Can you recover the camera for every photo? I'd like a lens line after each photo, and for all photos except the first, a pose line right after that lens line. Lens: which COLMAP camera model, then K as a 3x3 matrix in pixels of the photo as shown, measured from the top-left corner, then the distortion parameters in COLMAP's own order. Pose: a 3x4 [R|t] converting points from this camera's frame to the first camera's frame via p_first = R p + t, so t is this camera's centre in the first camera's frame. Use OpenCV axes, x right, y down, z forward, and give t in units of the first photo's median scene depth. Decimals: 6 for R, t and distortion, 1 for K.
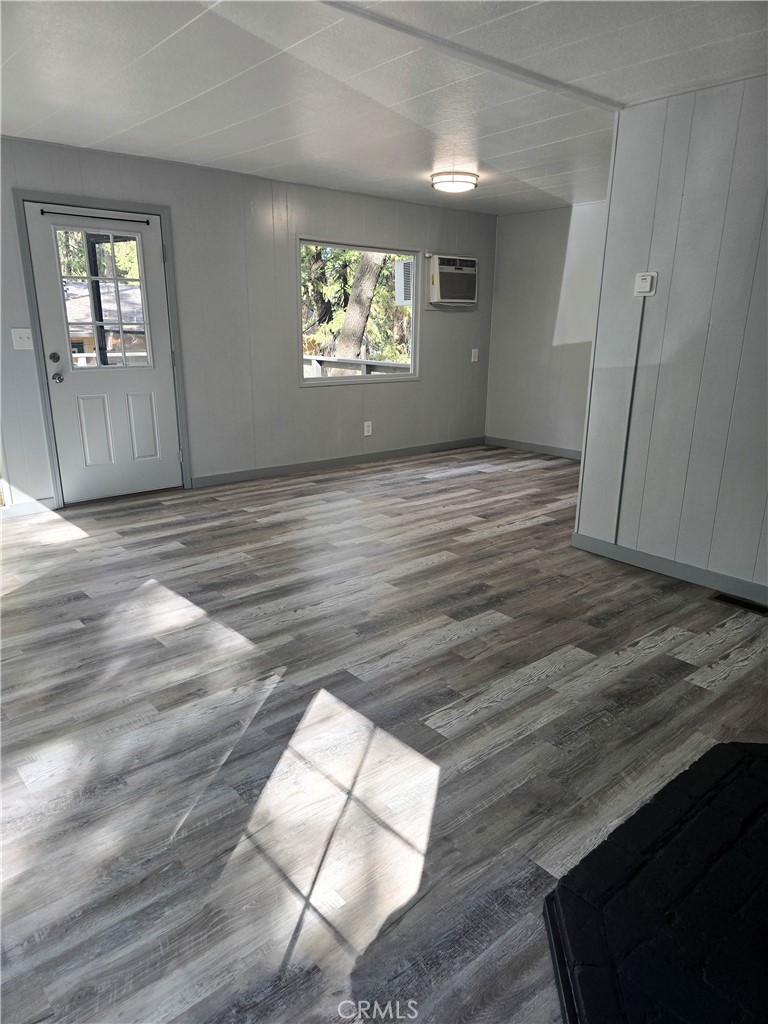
lens RADIAL K [[683.1, 0, 378.6], [0, 683.1, 513.2], [0, 0, 1]] dist [0.054119, -0.009025]
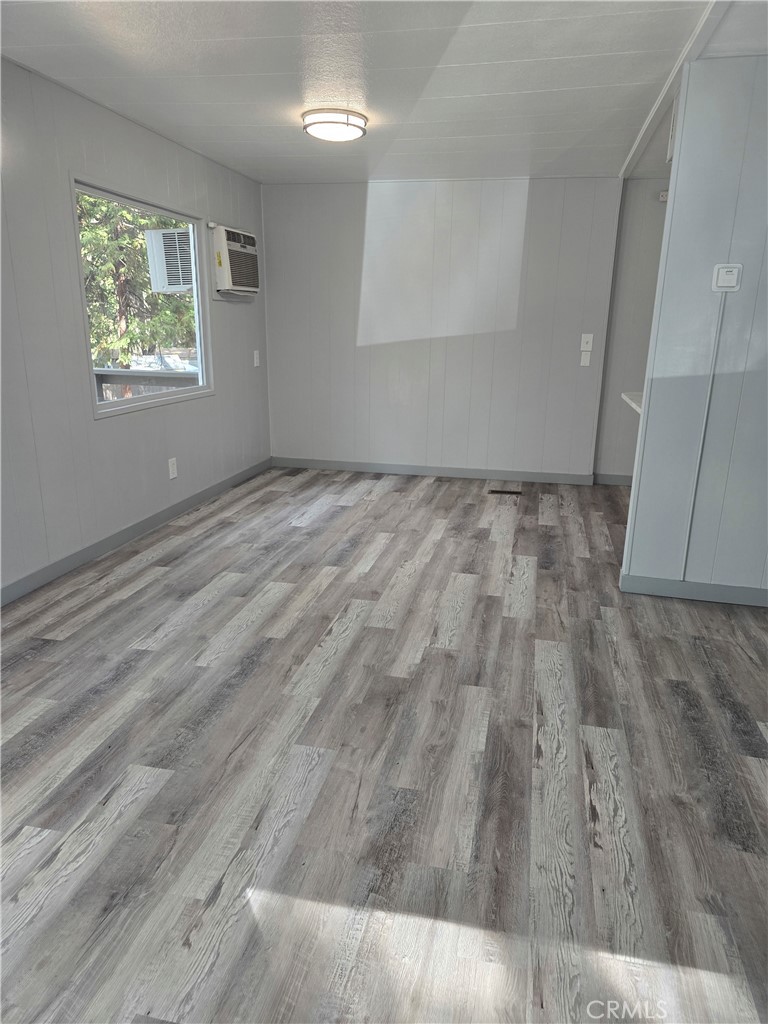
lens RADIAL K [[683.1, 0, 386.5], [0, 683.1, 514.4], [0, 0, 1]] dist [0.054119, -0.009025]
pose [[0.791666, -0.168417, 0.587283, -0.342734], [0.157442, 0.985027, 0.070245, -0.120293], [-0.590320, 0.036853, 0.806328, 0.394446]]
